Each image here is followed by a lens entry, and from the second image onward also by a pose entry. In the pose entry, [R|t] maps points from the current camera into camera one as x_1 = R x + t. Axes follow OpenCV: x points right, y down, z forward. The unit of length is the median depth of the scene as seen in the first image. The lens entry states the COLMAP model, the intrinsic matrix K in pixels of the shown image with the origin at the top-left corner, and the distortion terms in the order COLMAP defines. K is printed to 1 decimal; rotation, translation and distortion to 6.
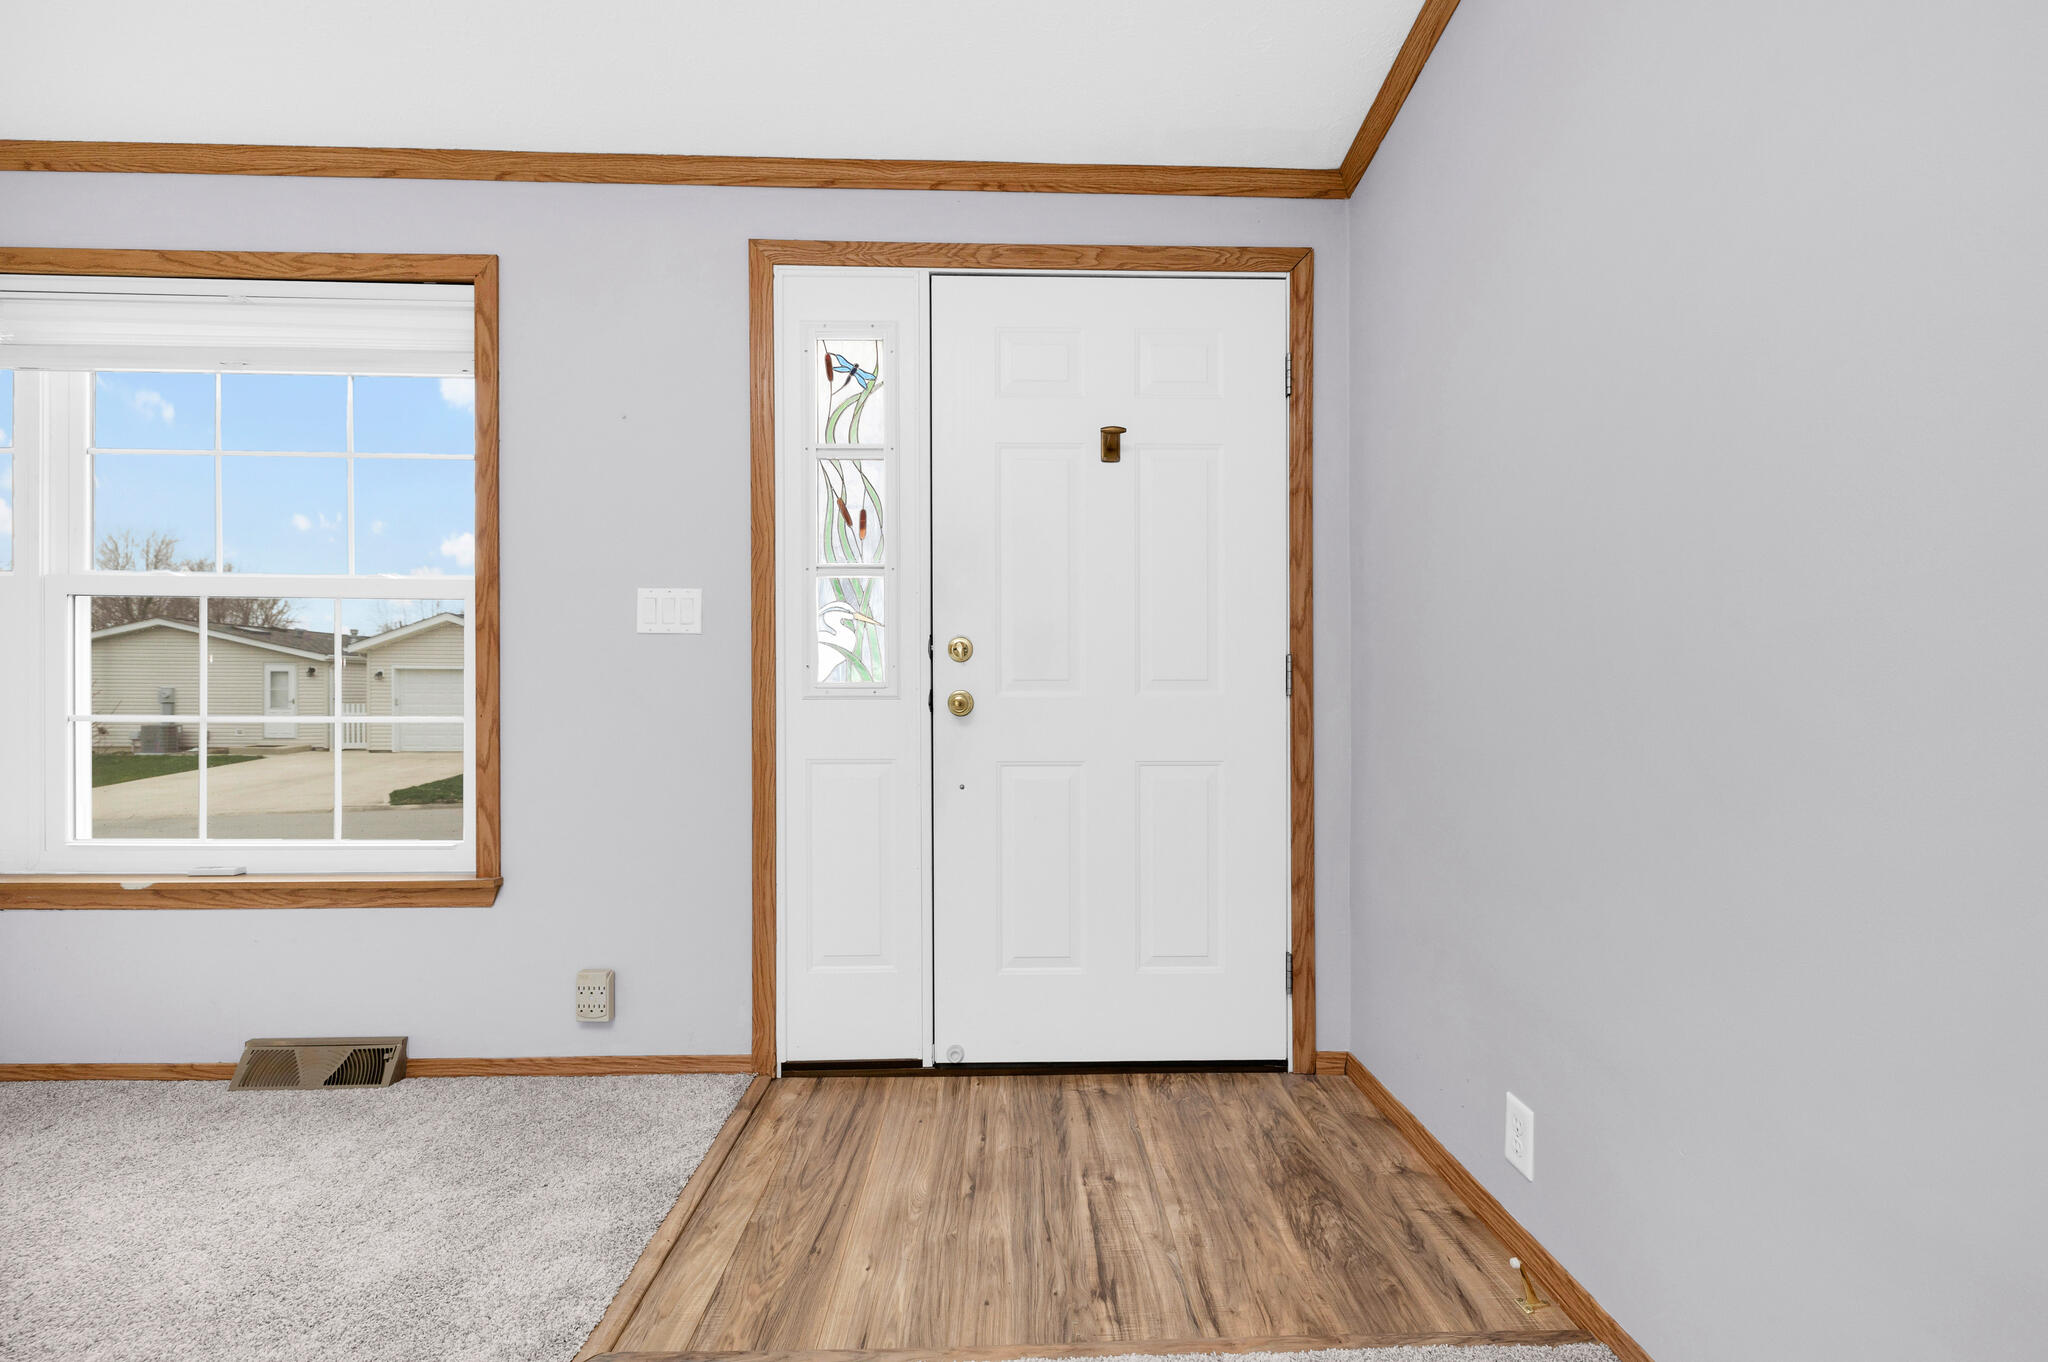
lens RADIAL K [[862.5, 0, 1020.0], [0, 862.5, 673.5], [0, 0, 1]] dist [0.001674, 0.000313]
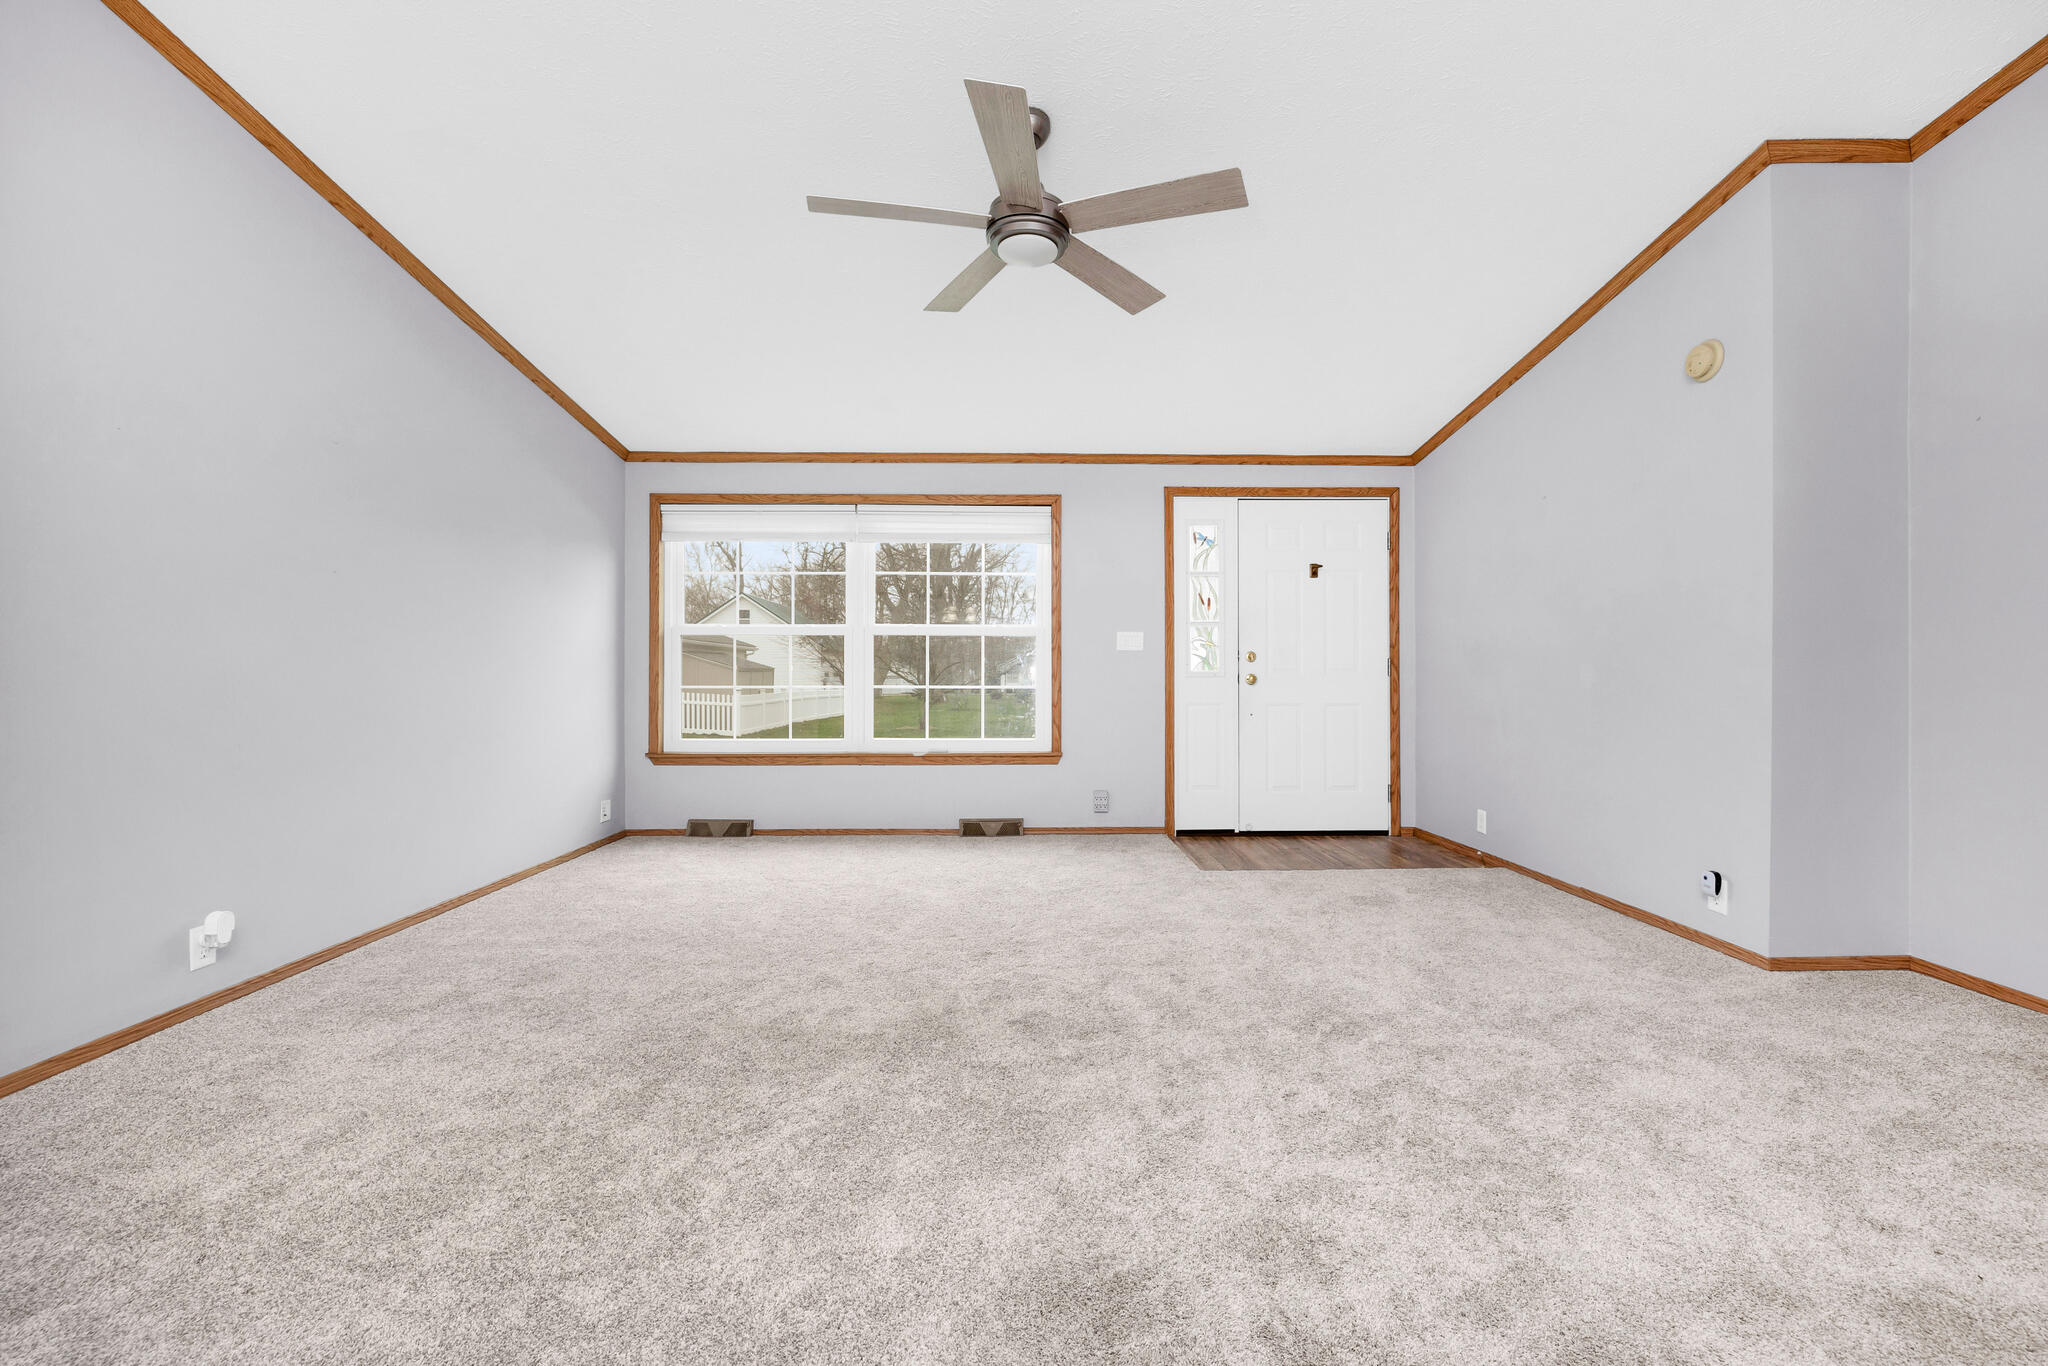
lens RADIAL K [[862.5, 0, 1022.9], [0, 862.5, 682.5], [0, 0, 1]] dist [0.001674, 0.000313]
pose [[0.999978, -0.003618, -0.005572, -0.687109], [0.003618, 0.999993, -0.000020, 0.041390], [0.005572, 0.000000, 0.999984, -1.386658]]
